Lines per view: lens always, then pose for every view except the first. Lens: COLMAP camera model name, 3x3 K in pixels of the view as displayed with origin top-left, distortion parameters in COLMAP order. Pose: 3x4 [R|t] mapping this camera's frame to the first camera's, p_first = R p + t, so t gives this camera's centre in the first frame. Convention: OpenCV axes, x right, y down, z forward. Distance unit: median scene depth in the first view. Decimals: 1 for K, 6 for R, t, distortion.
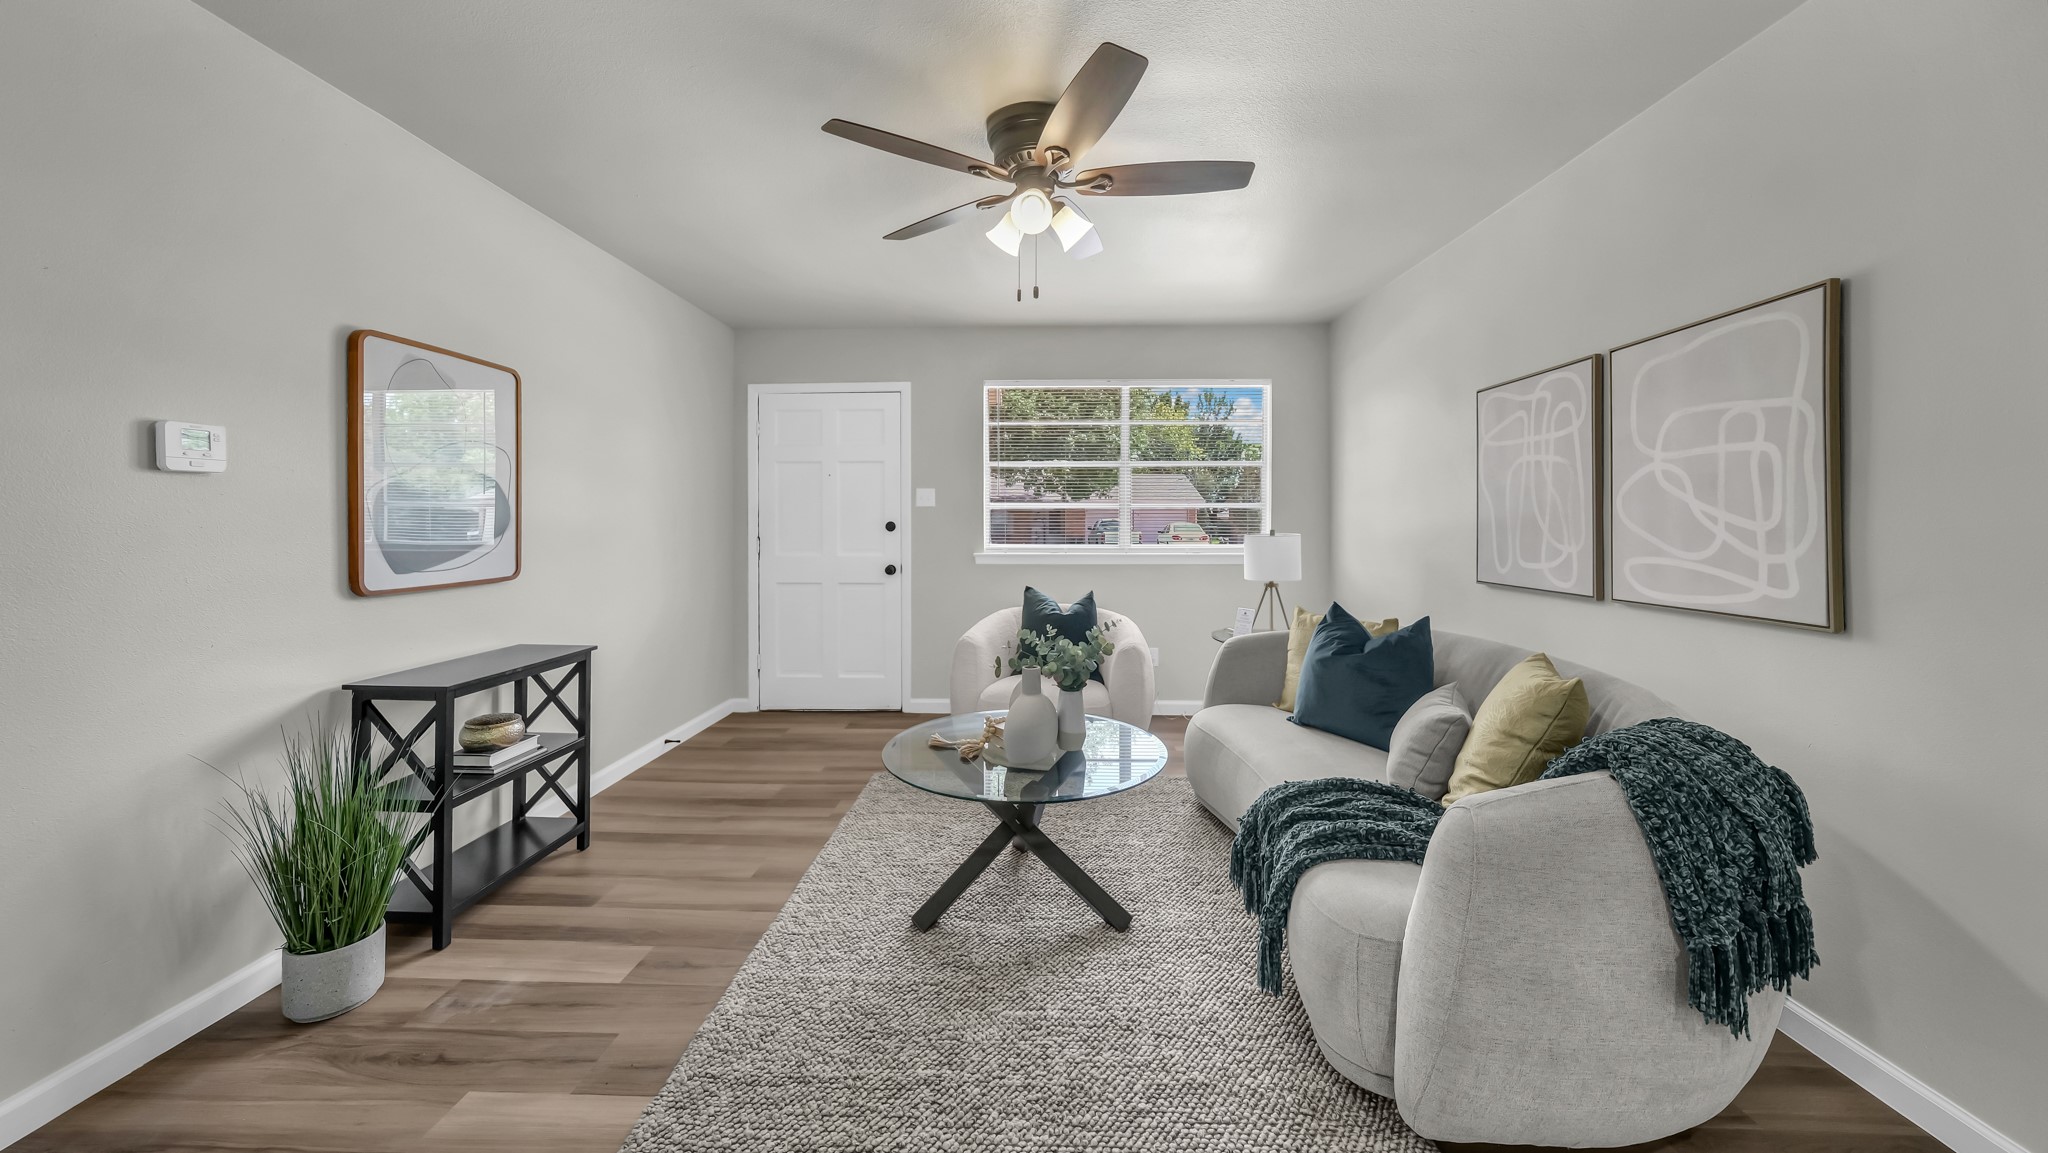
lens RADIAL K [[711.4, 0, 1018.7], [0, 711.4, 510.7], [0, 0, 1]] dist [-0.006203, 0.003721]
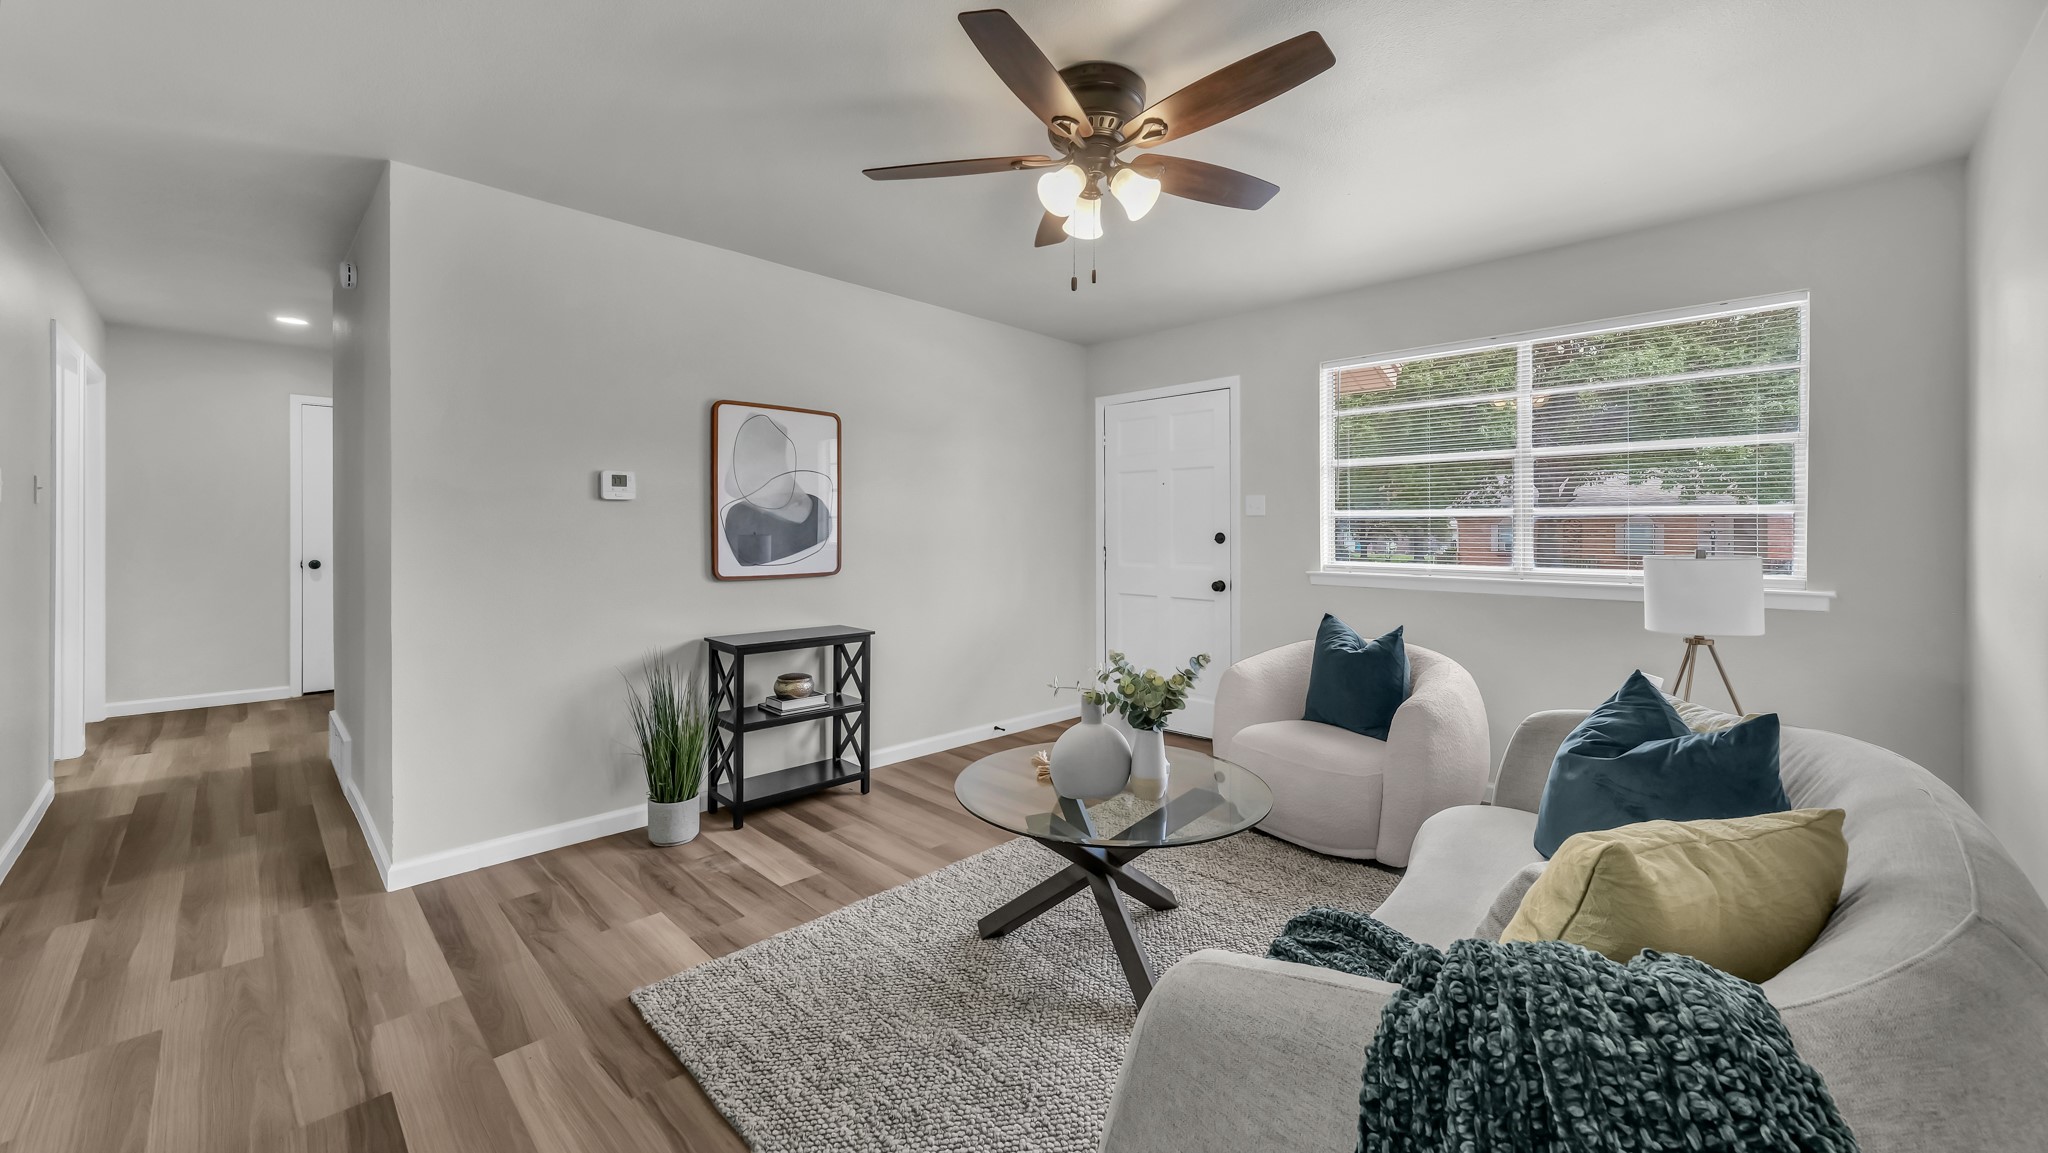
lens RADIAL K [[772.7, 0, 1026.3], [0, 772.7, 525.0], [0, 0, 1]] dist [0.002801, -0.000318]
pose [[0.742704, -0.001373, -0.669618, 0.552823], [0.004485, 0.999986, 0.002925, 0.002798], [0.669605, -0.005176, 0.742700, 0.195711]]
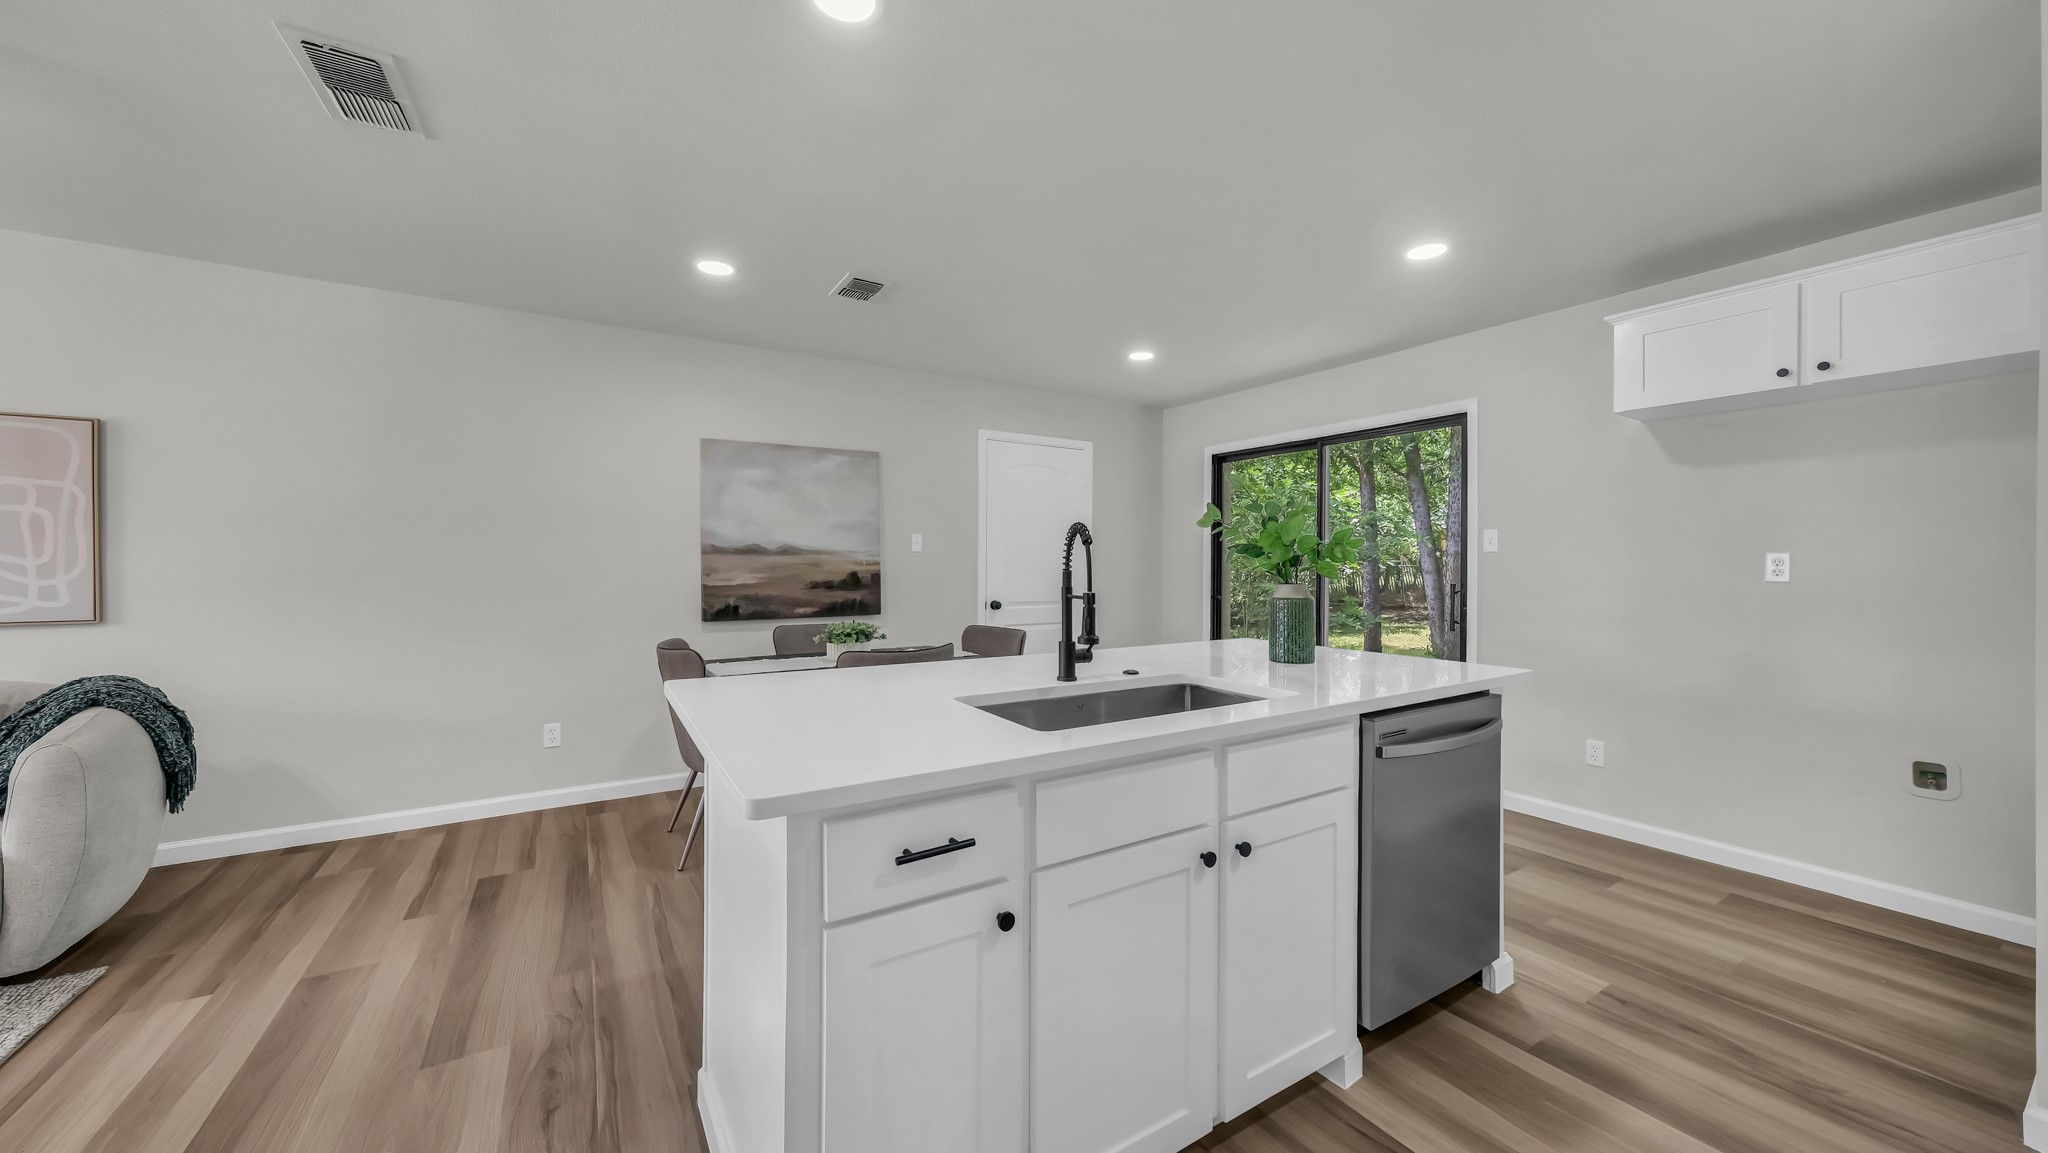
lens RADIAL K [[711.4, 0, 1029.8], [0, 711.4, 567.1], [0, 0, 1]] dist [-0.006203, 0.003721]
pose [[-0.571144, -0.011665, 0.820767, -0.995991], [-0.017792, 0.999840, 0.001829, -0.005430], [-0.820657, -0.013558, -0.571261, 0.085923]]
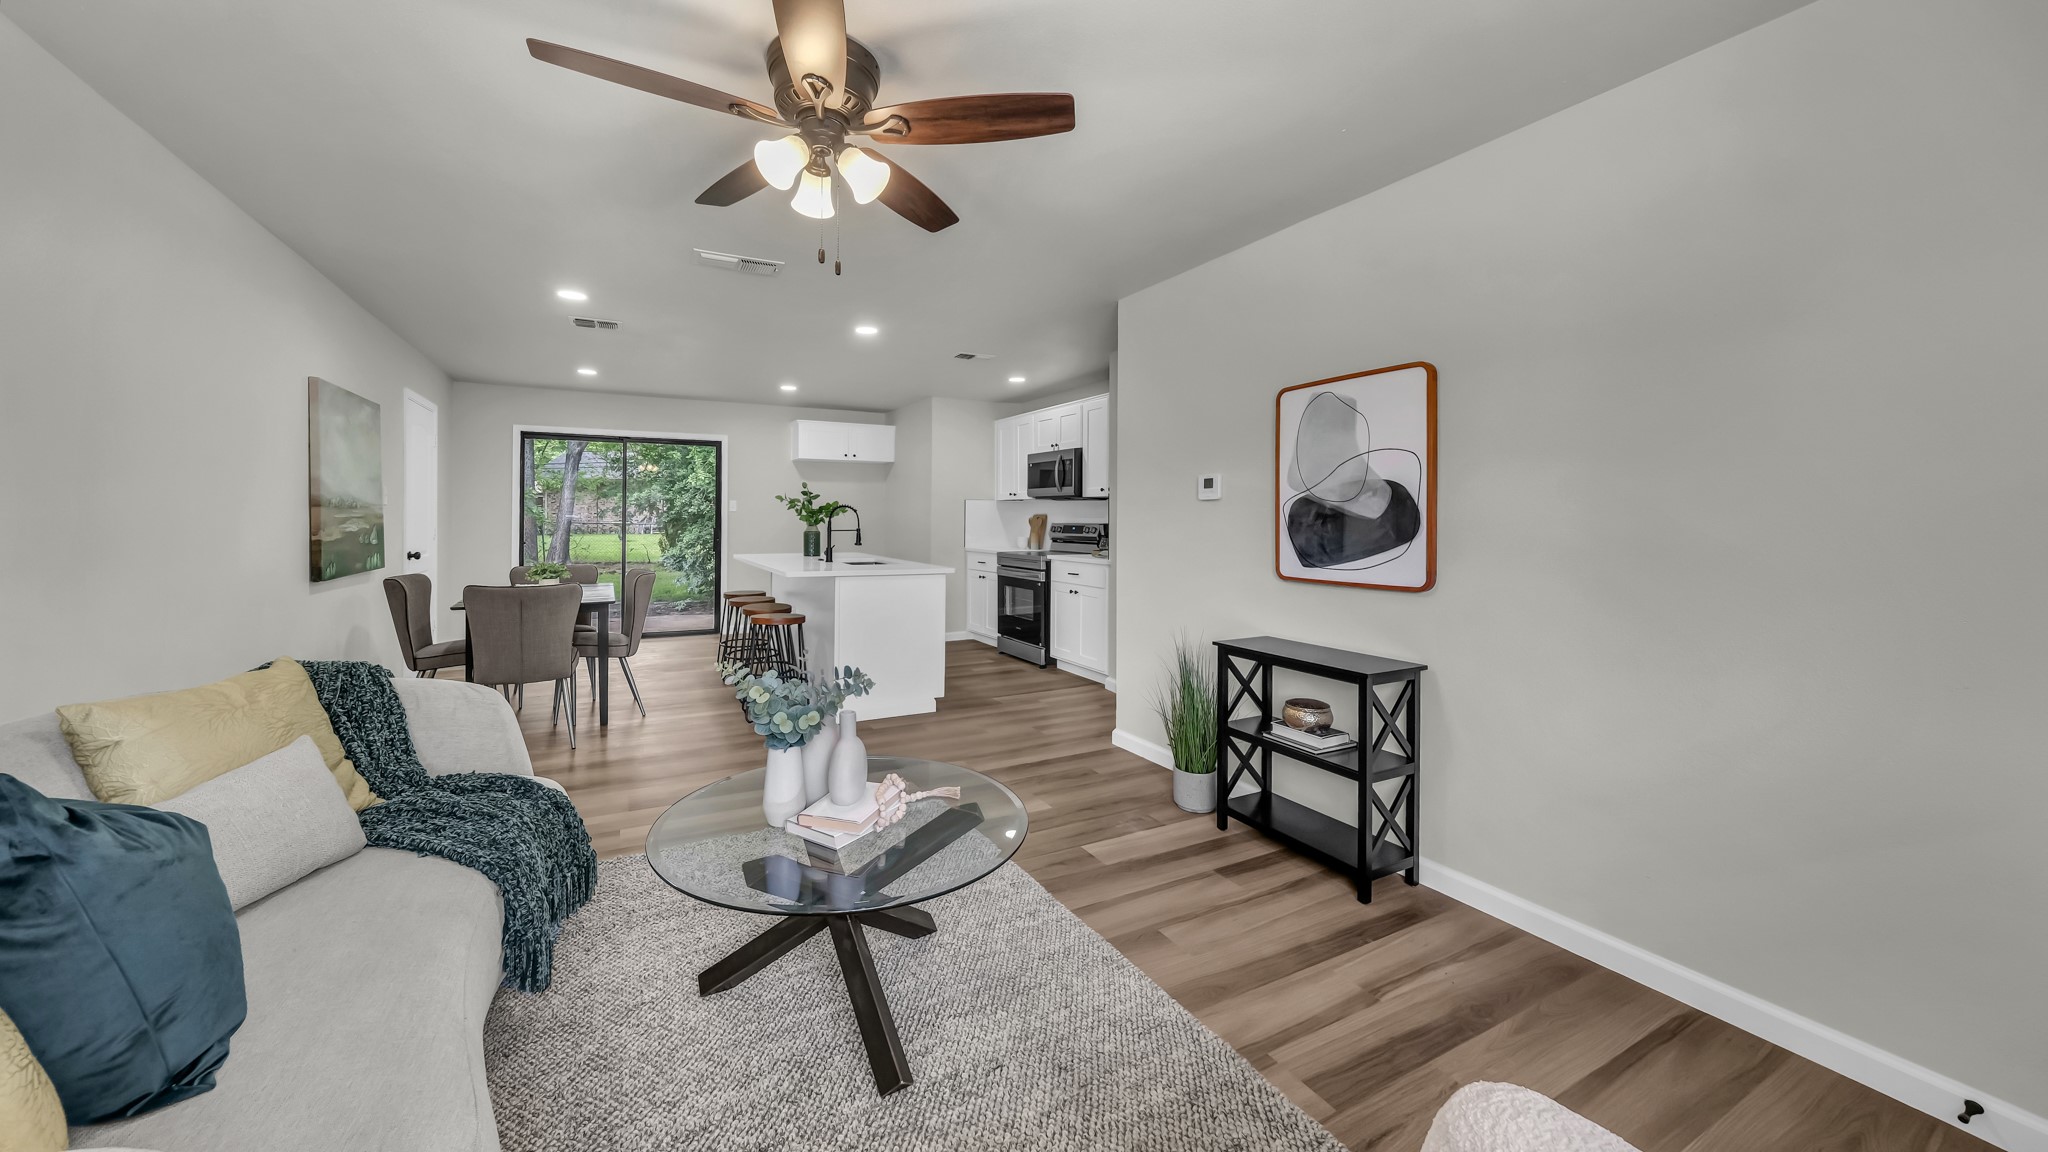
lens RADIAL K [[720.5, 0, 985.2], [0, 720.5, 526.9], [0, 0, 1]] dist [-0.003125, -0.000055]
pose [[-0.868735, -0.005044, -0.495252, 0.251273], [-0.004064, 0.999987, -0.003055, 0.019910], [0.495261, -0.000641, -0.868744, 1.667448]]
